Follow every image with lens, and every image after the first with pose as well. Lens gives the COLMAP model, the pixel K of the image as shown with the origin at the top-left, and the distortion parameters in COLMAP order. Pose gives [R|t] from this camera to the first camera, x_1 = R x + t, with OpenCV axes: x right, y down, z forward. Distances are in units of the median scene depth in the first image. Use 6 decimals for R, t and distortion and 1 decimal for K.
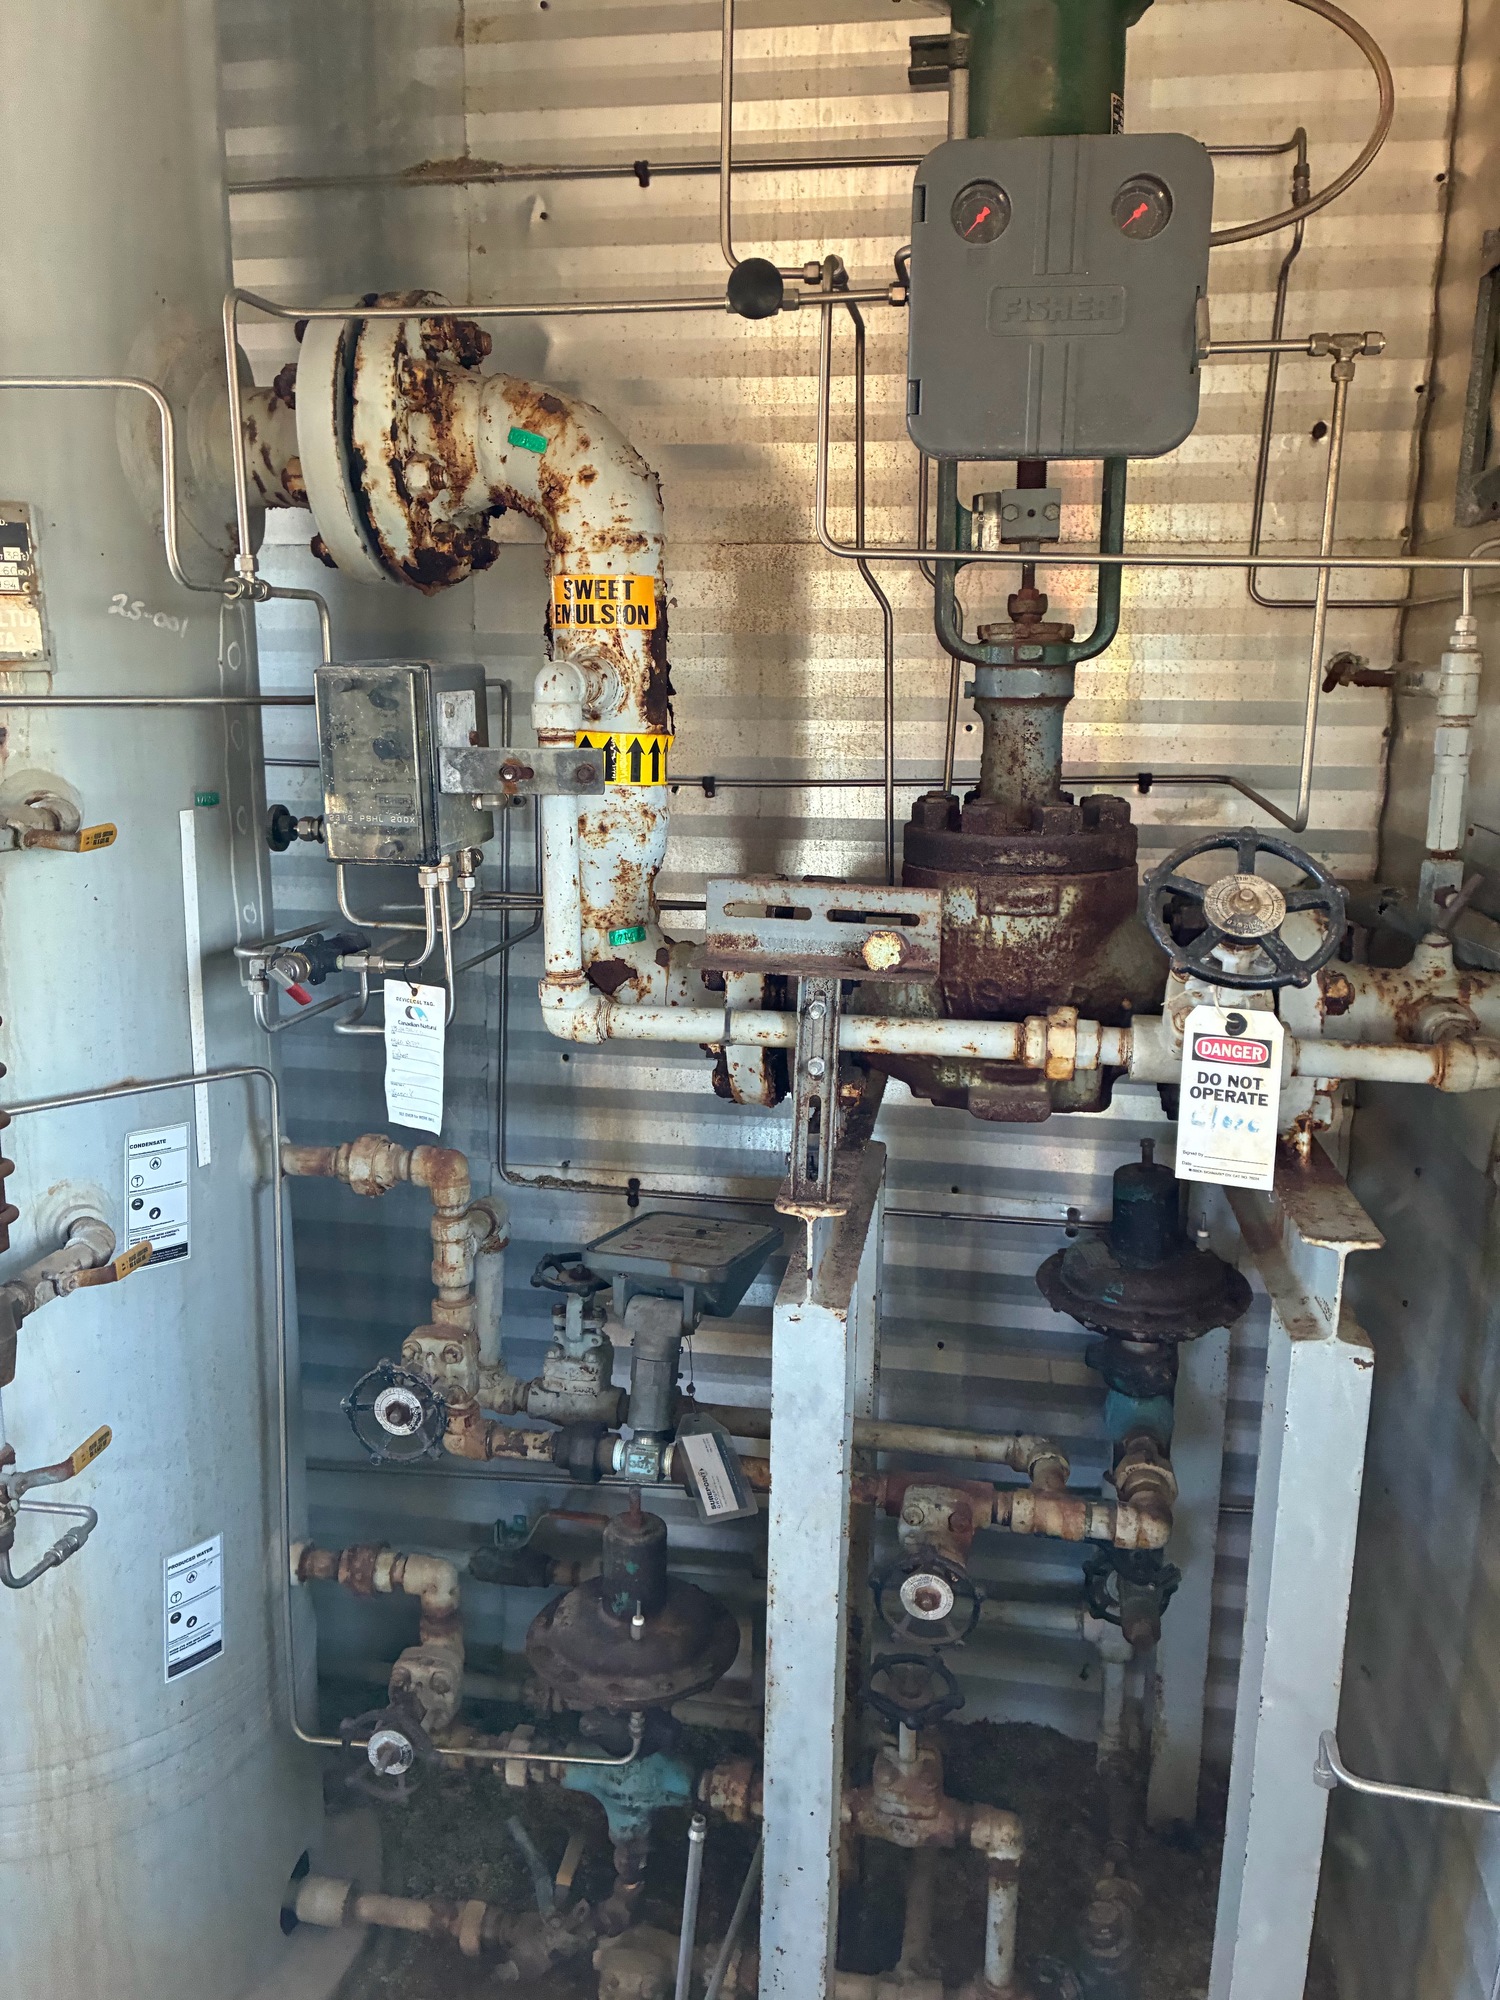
lens RADIAL K [[1524.7, 0, 737.6], [0, 1524.7, 986.7], [0, 0, 1]] dist [0.054007, -0.068480]
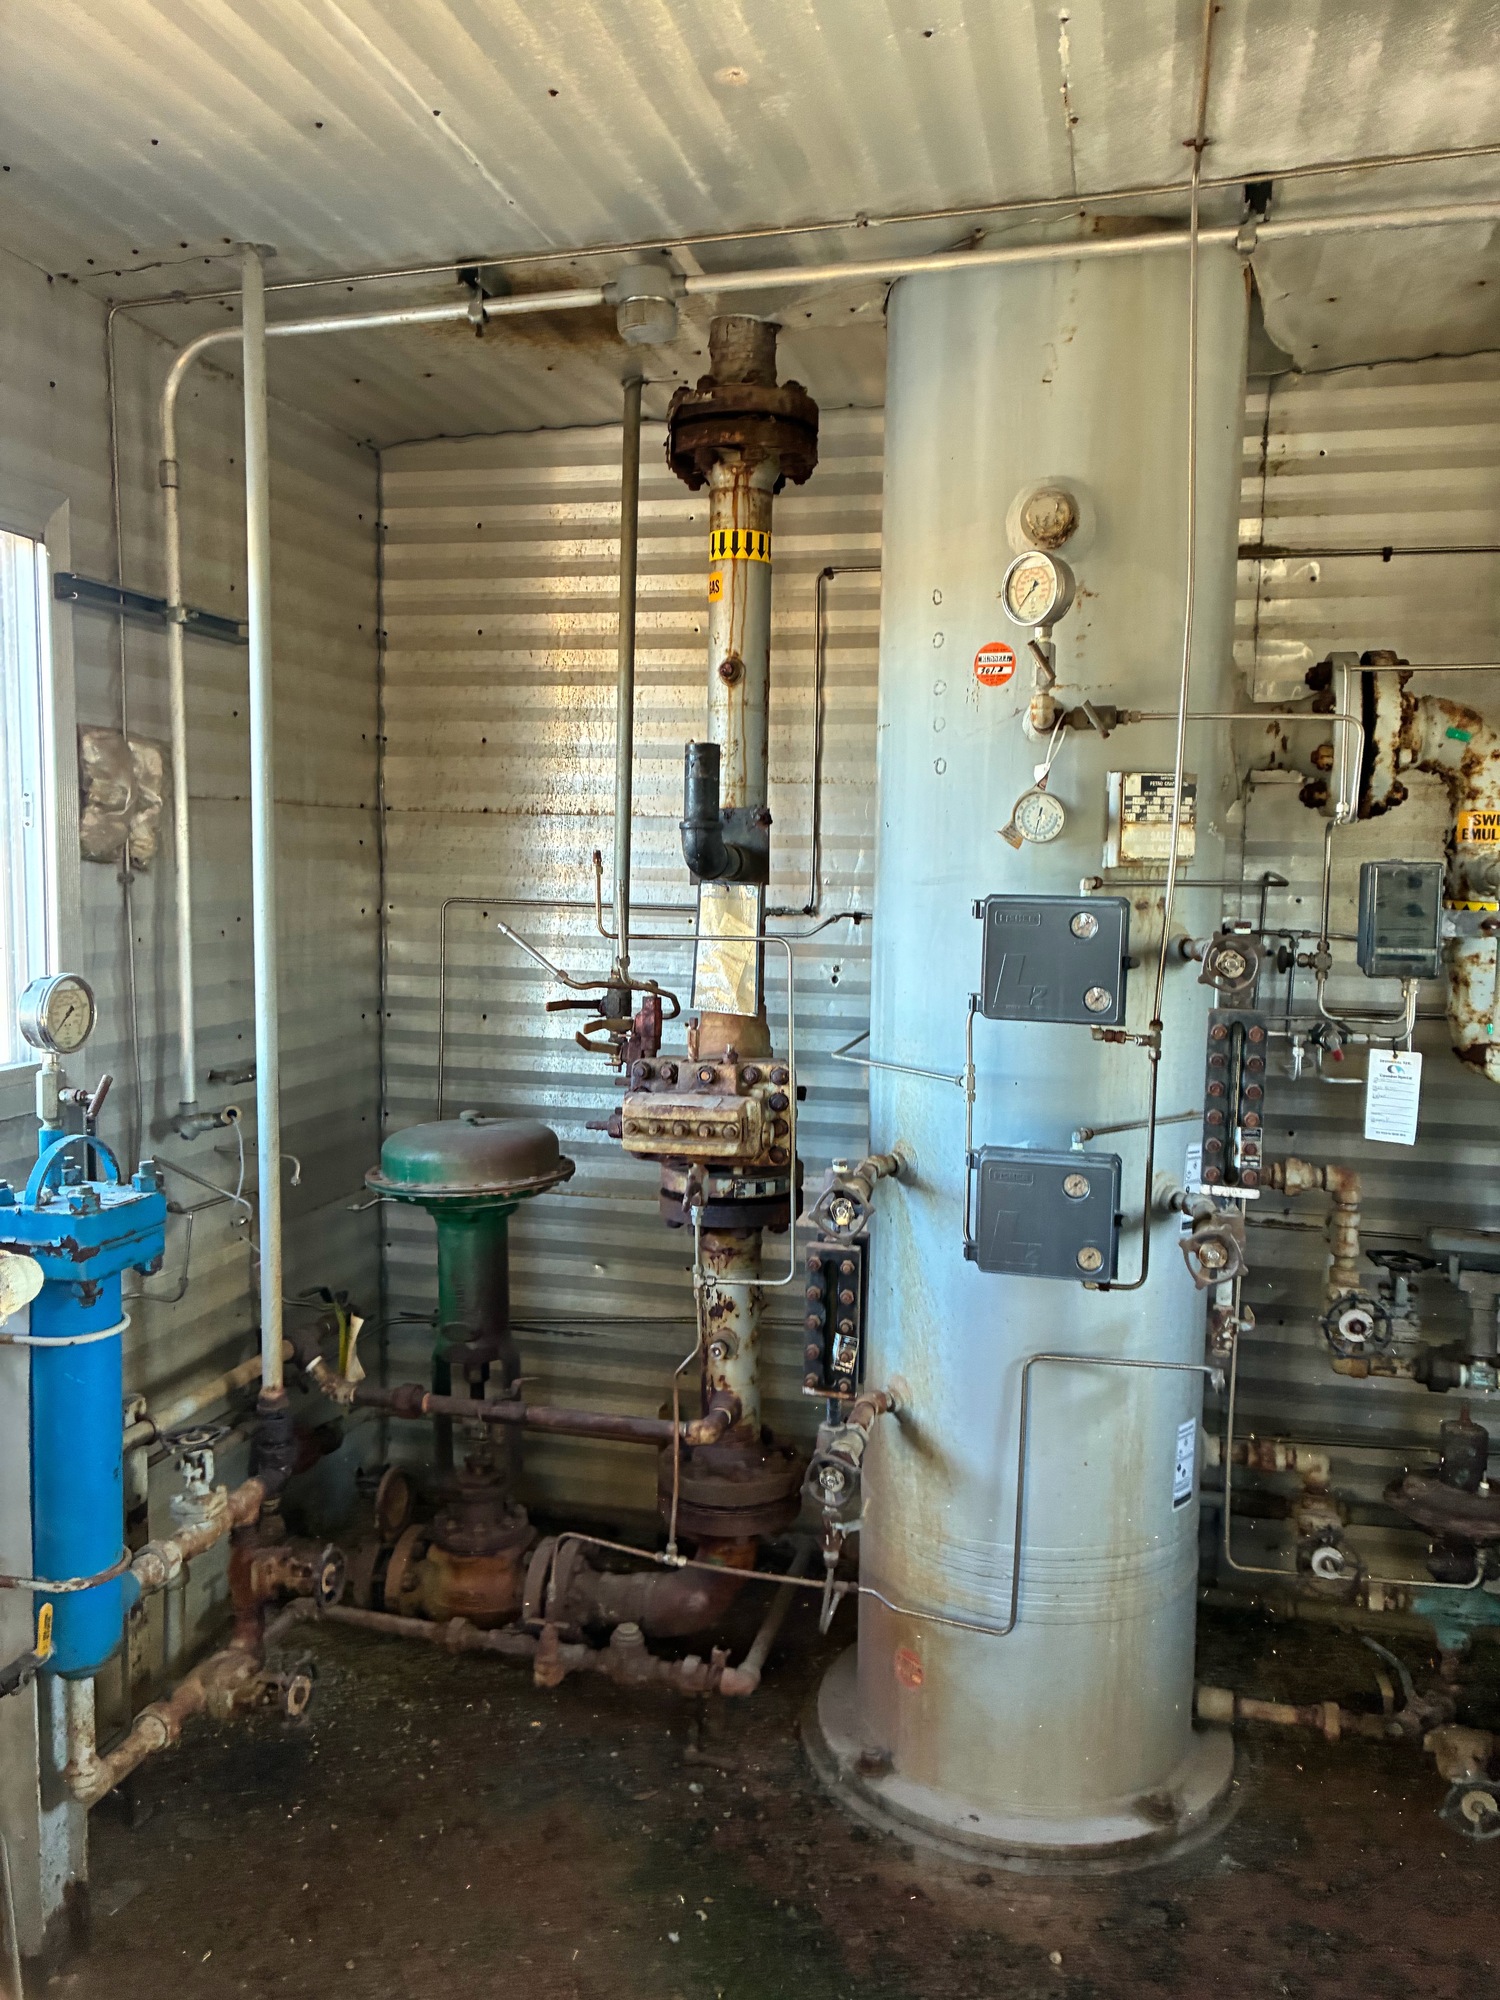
lens RADIAL K [[1524.7, 0, 750.8], [0, 1524.7, 977.0], [0, 0, 1]] dist [0.054007, -0.068480]
pose [[0.998141, 0.014843, -0.059114, -0.722590], [-0.022299, 0.991581, -0.127555, 0.129996], [0.056723, 0.128636, 0.990068, -0.623339]]
